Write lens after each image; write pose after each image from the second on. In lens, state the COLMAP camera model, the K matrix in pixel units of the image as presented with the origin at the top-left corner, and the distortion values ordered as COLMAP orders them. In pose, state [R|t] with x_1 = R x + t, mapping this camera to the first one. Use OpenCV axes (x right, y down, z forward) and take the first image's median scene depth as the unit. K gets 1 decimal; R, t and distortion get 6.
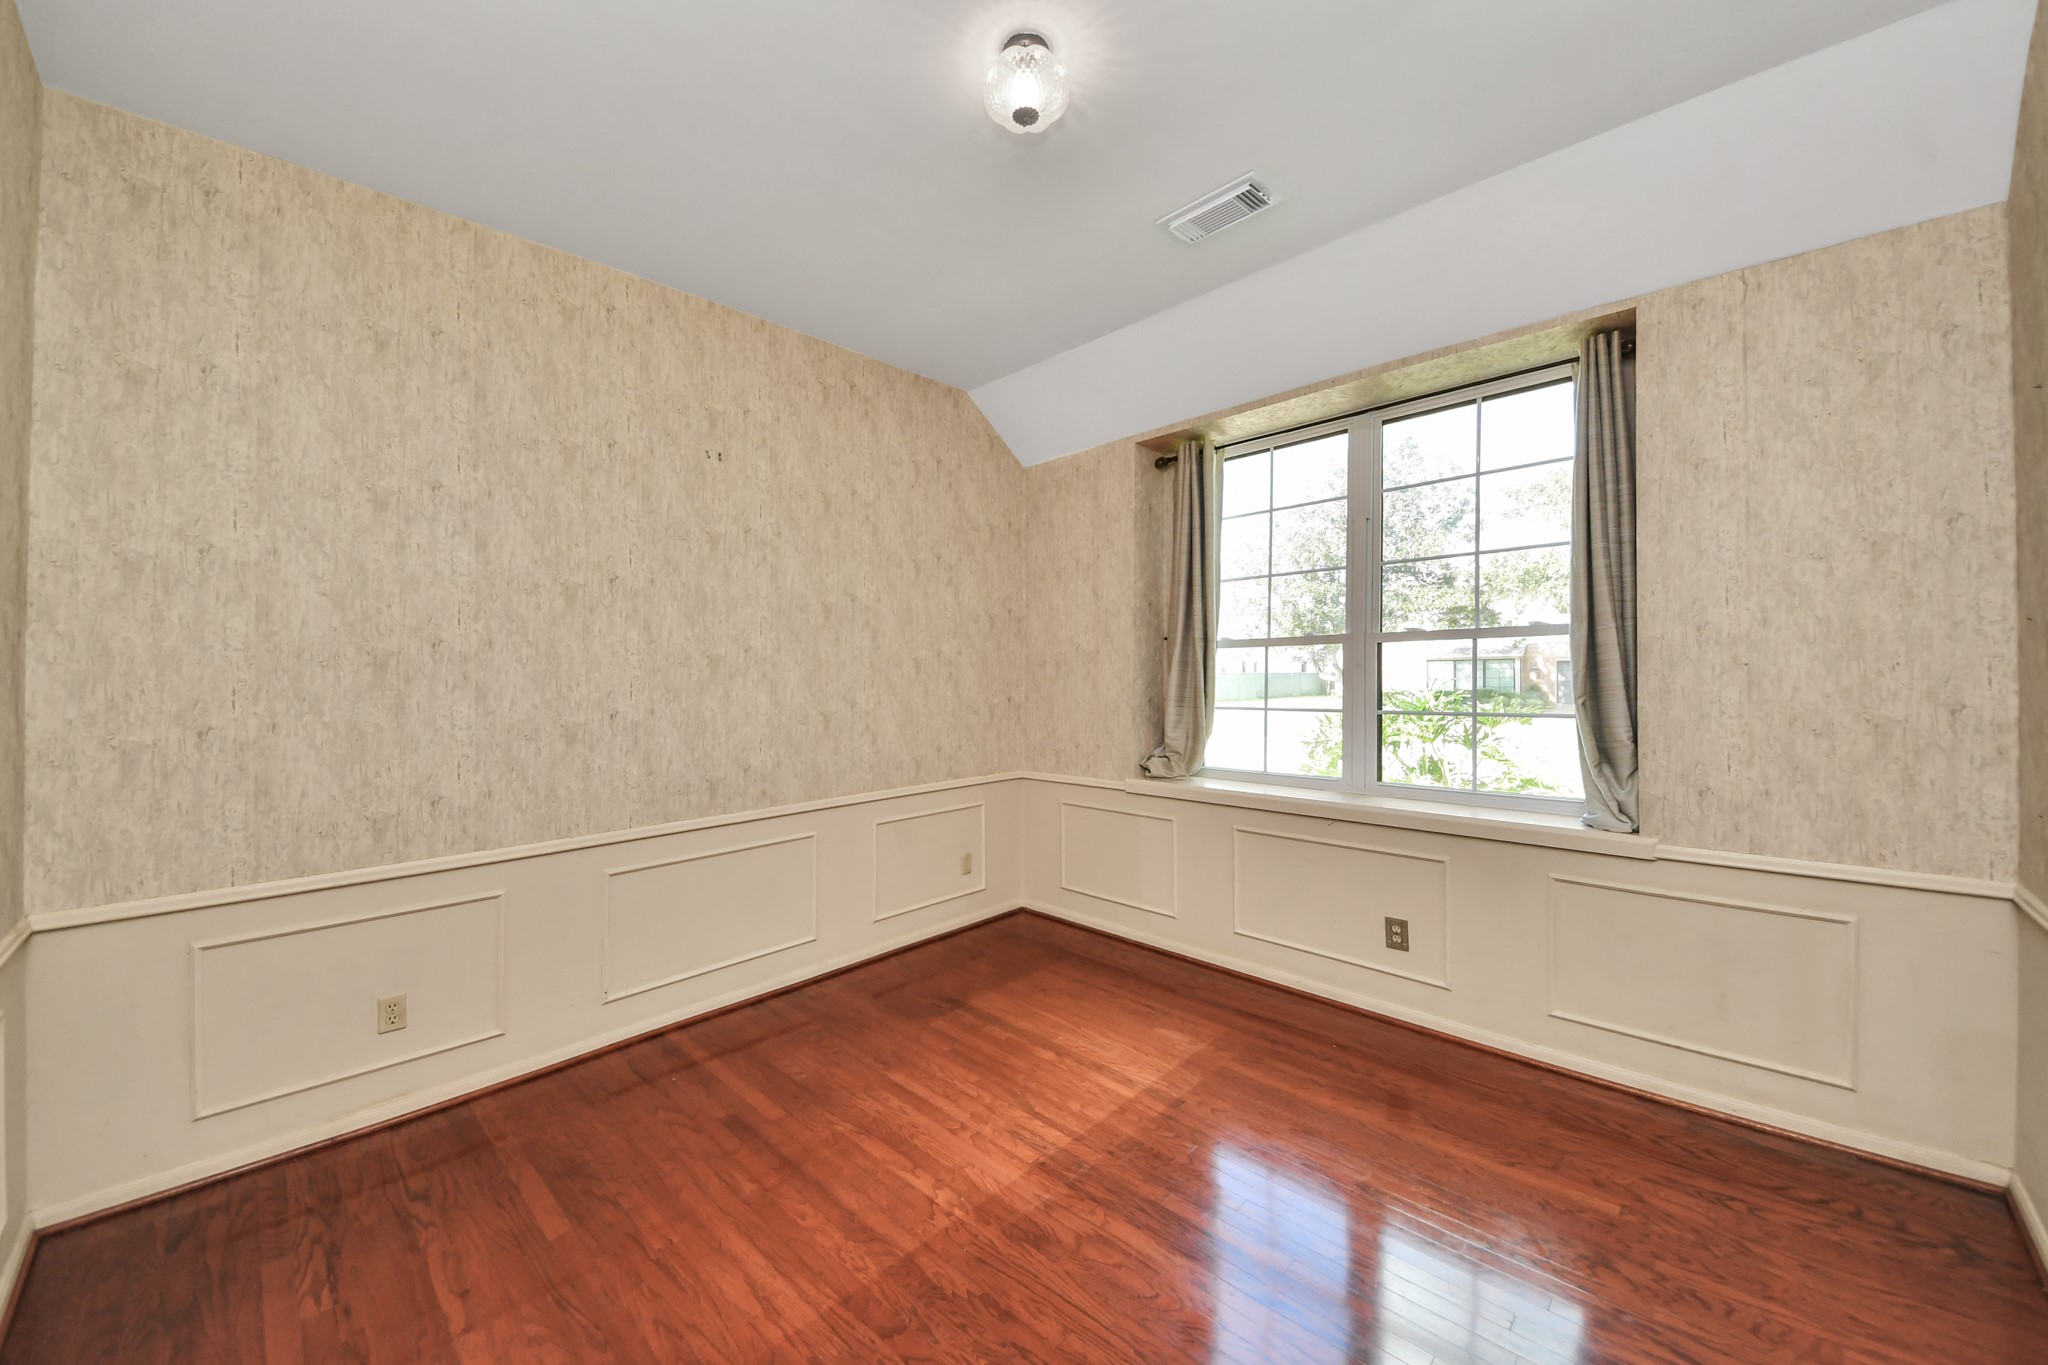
lens RADIAL K [[742.0, 0, 1012.6], [0, 742.0, 685.5], [0, 0, 1]] dist [0.012849, -0.013079]
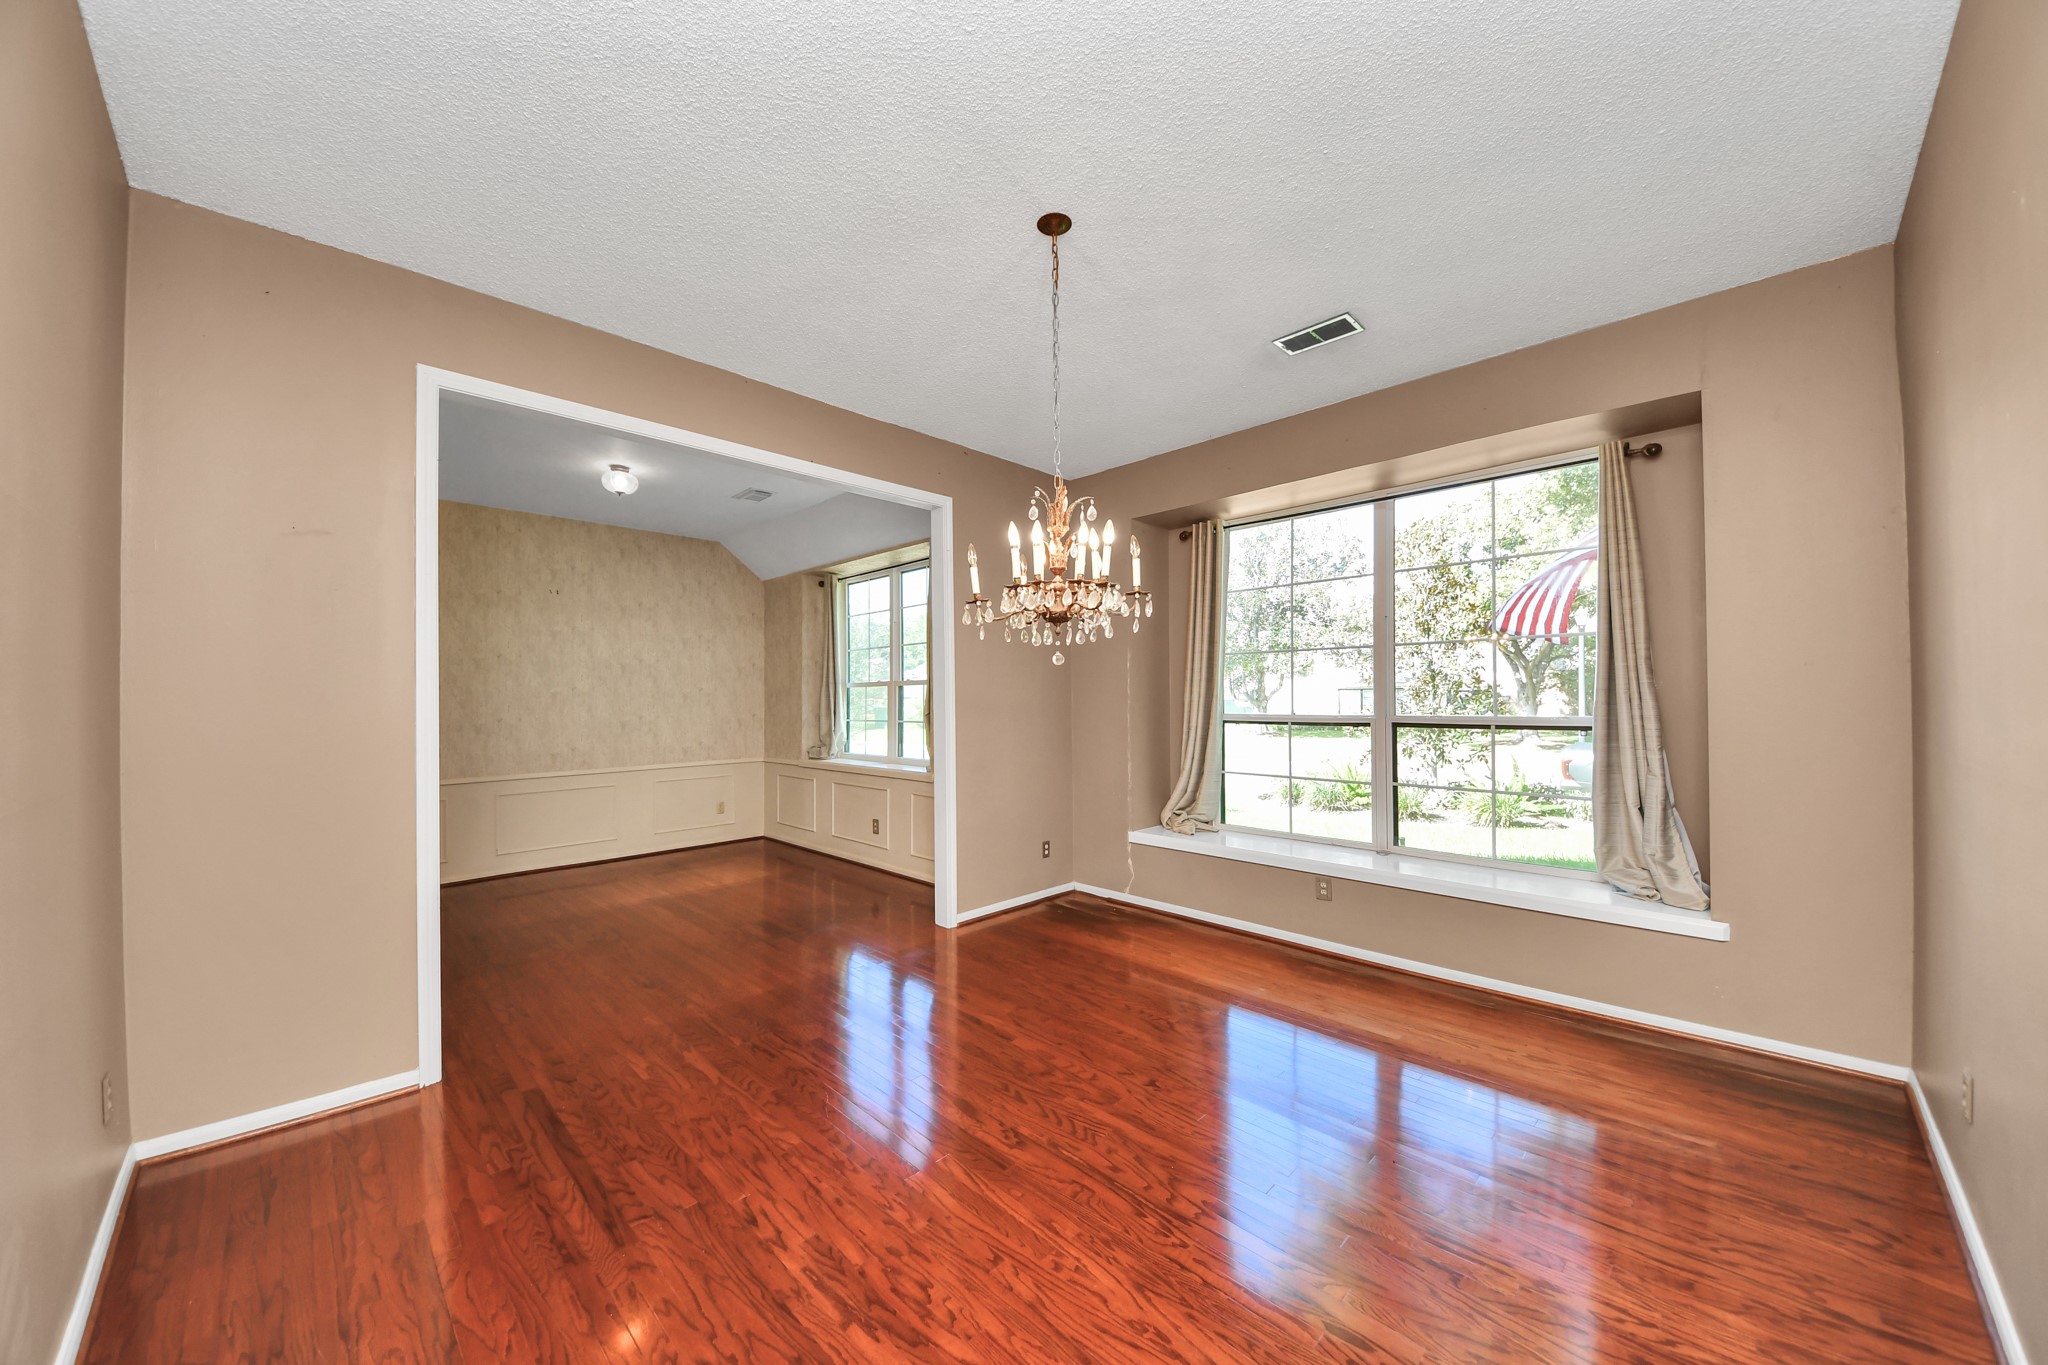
lens RADIAL K [[726.4, 0, 1027.0], [0, 726.4, 701.5], [0, 0, 1]] dist [0.012266, -0.012424]
pose [[0.999937, -0.006246, -0.009366, 0.758659], [0.006218, 0.999976, -0.003029, -0.003309], [0.009385, 0.002971, 0.999952, -0.804261]]
